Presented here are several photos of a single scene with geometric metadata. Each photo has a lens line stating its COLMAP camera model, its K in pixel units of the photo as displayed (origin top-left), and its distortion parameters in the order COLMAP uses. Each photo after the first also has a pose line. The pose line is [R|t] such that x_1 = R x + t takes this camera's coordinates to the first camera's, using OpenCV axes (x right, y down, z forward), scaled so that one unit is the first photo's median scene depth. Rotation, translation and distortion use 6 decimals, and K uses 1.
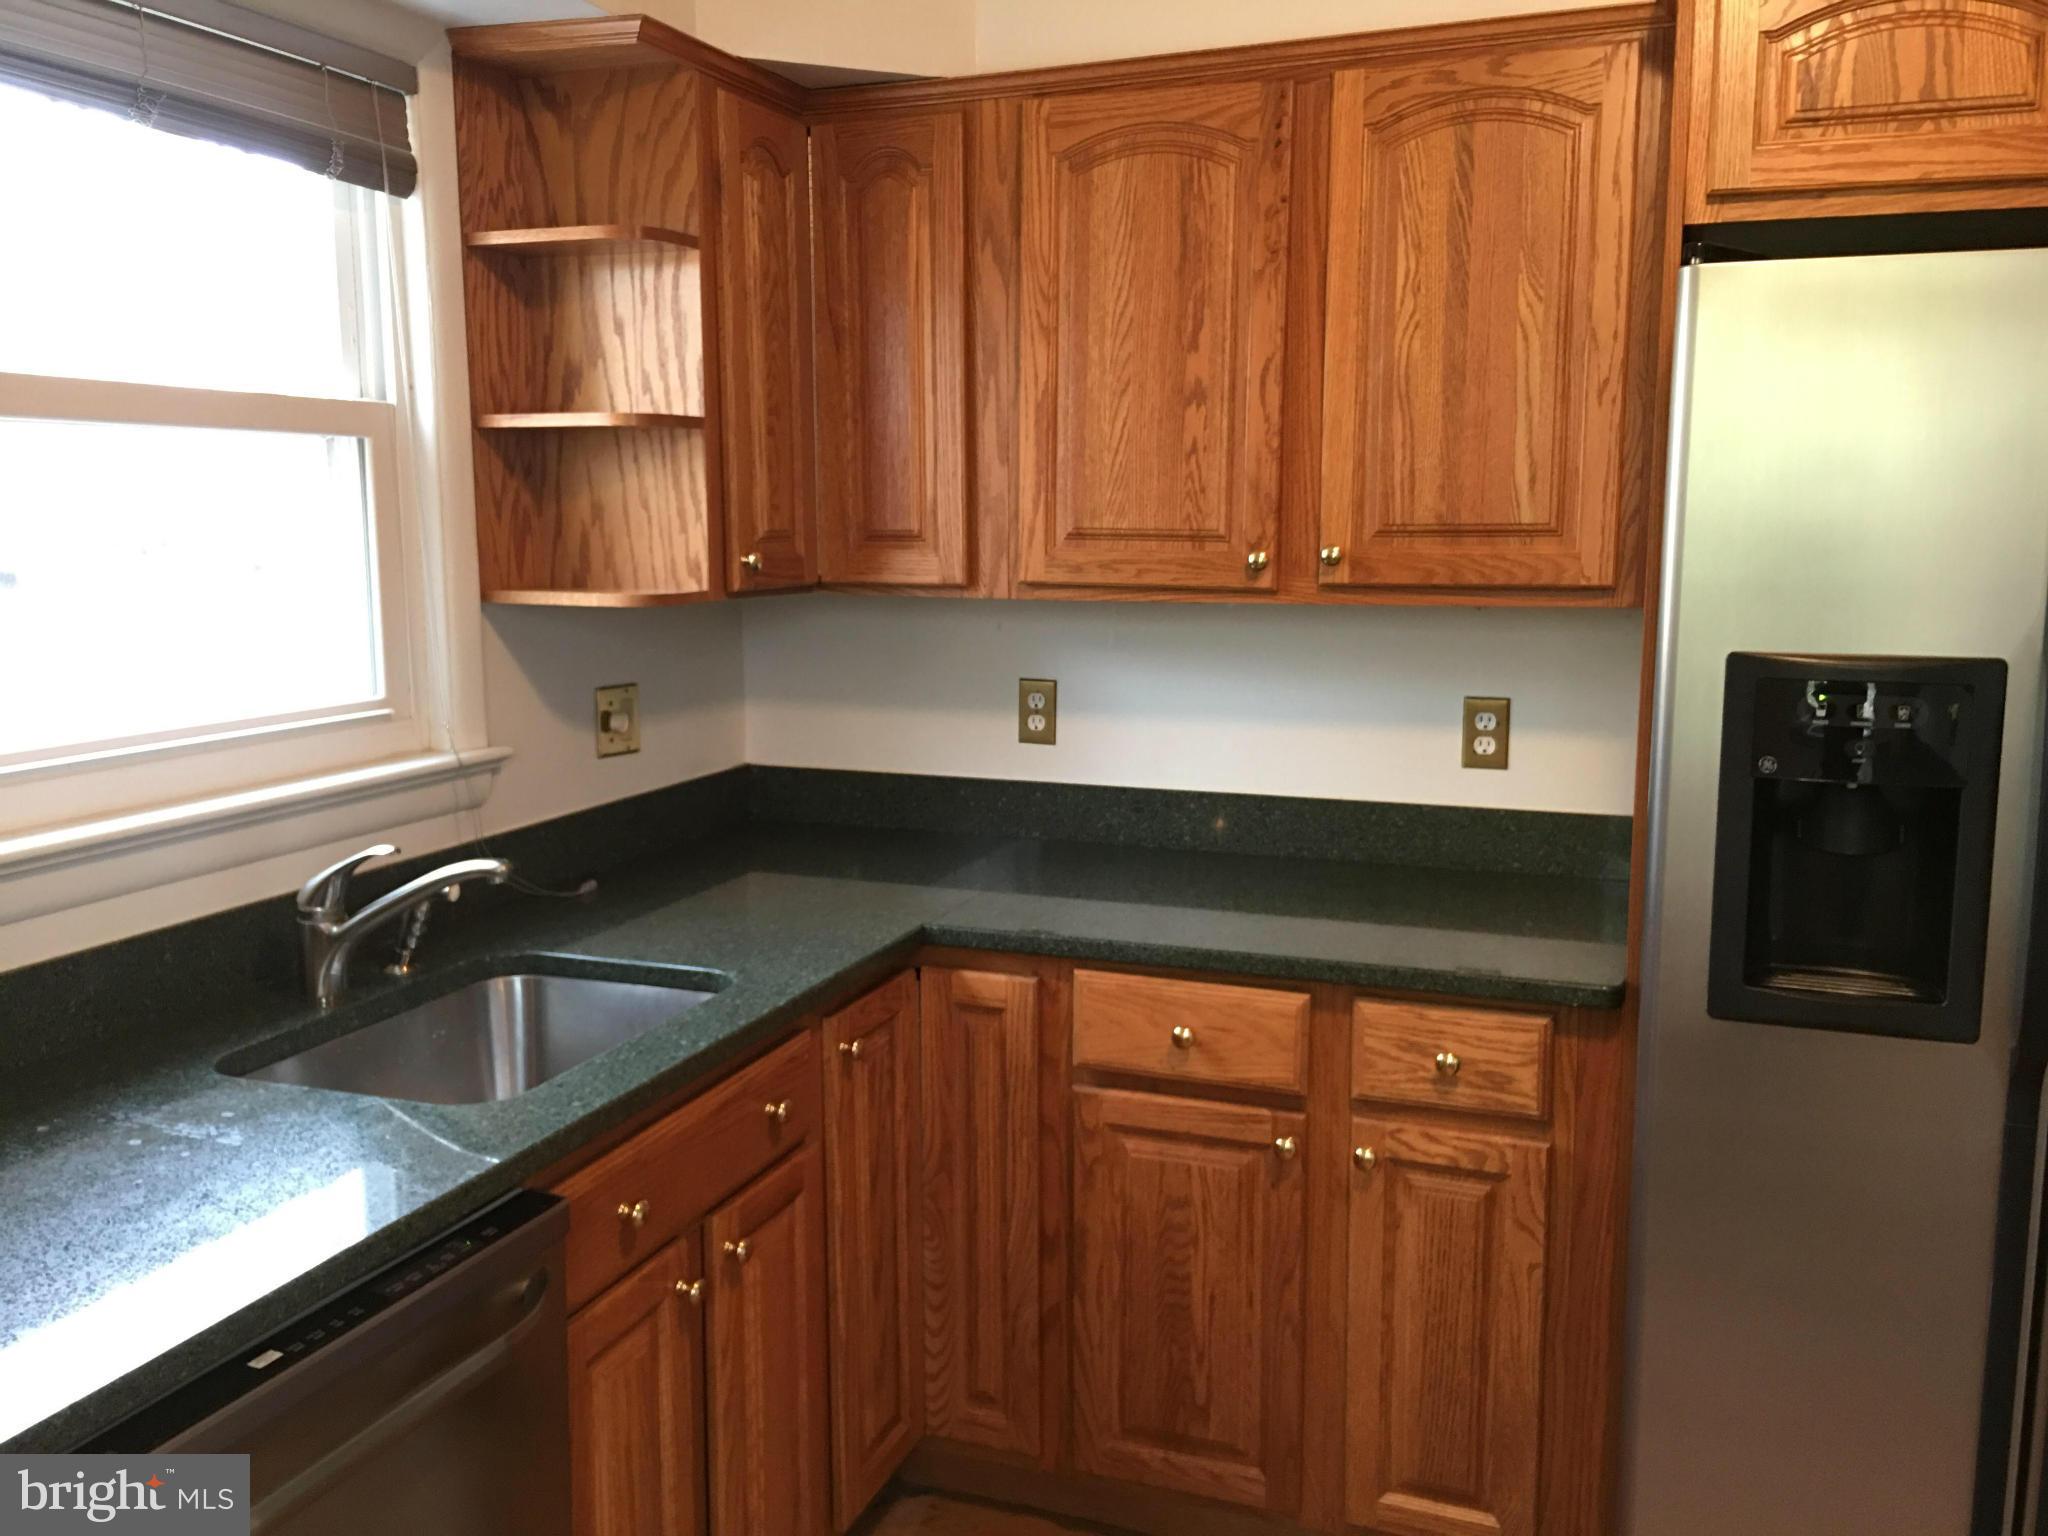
lens RADIAL K [[1746.6, 0, 1019.3], [0, 1746.6, 750.2], [0, 0, 1]] dist [0.064920, -0.078623]
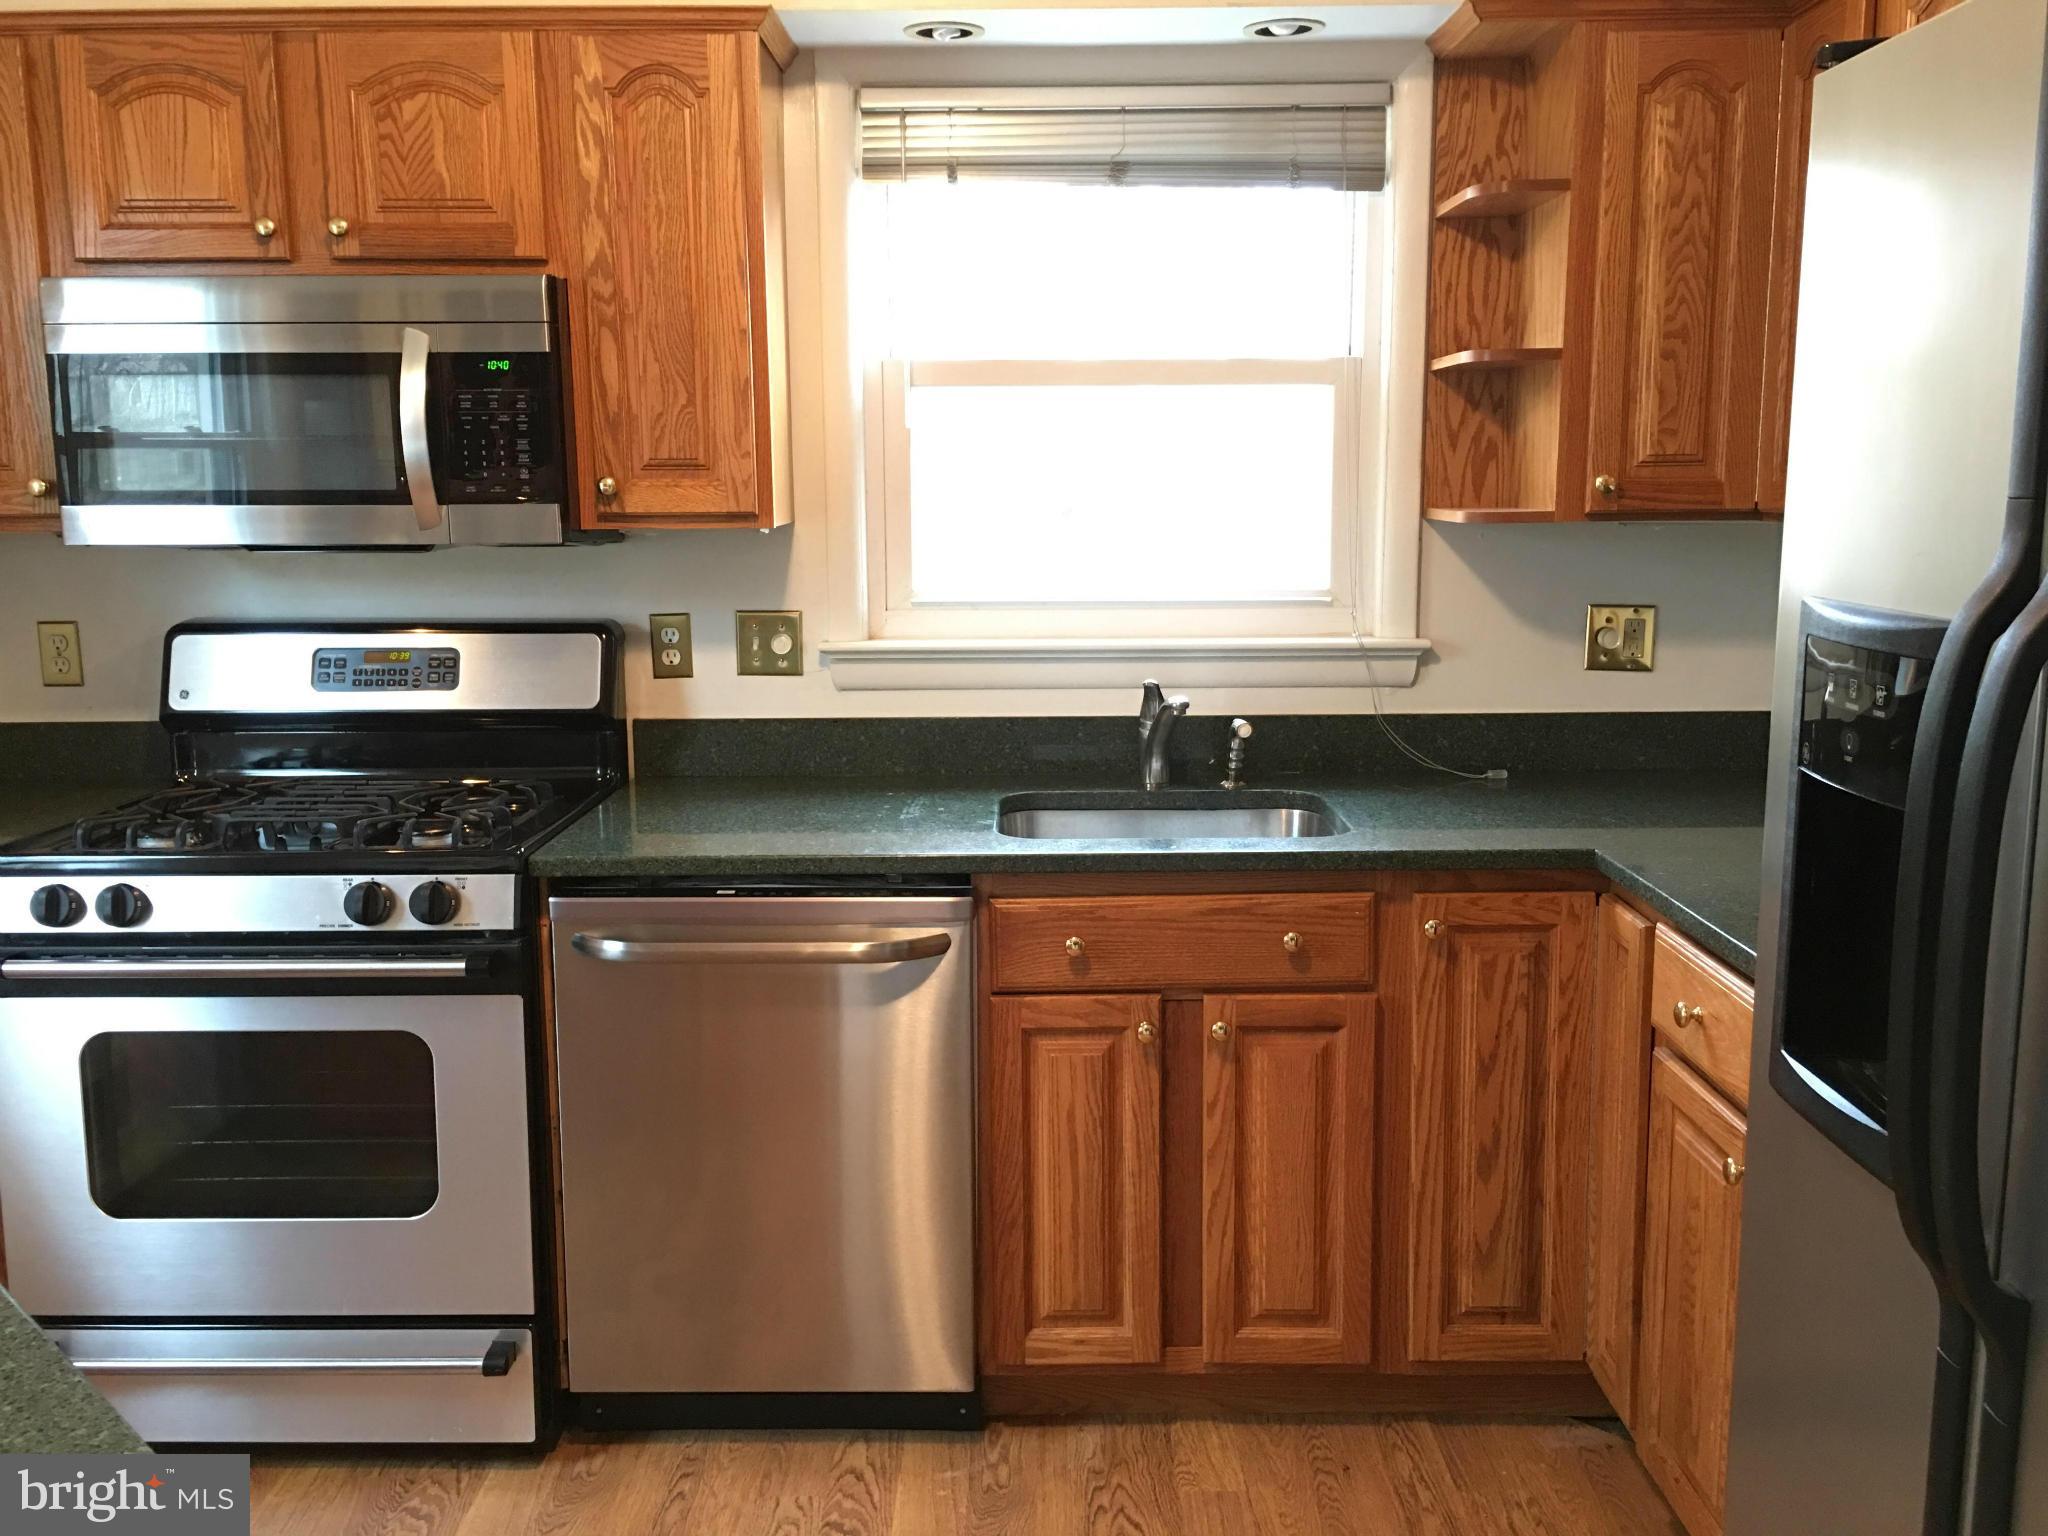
lens RADIAL K [[1746.6, 0, 1015.7], [0, 1746.6, 748.8], [0, 0, 1]] dist [0.064920, -0.078623]
pose [[0.354302, 0.144957, -0.923828, 0.732784], [-0.121540, 0.986671, 0.108205, -0.024319], [0.927199, 0.073945, 0.367198, 0.313592]]
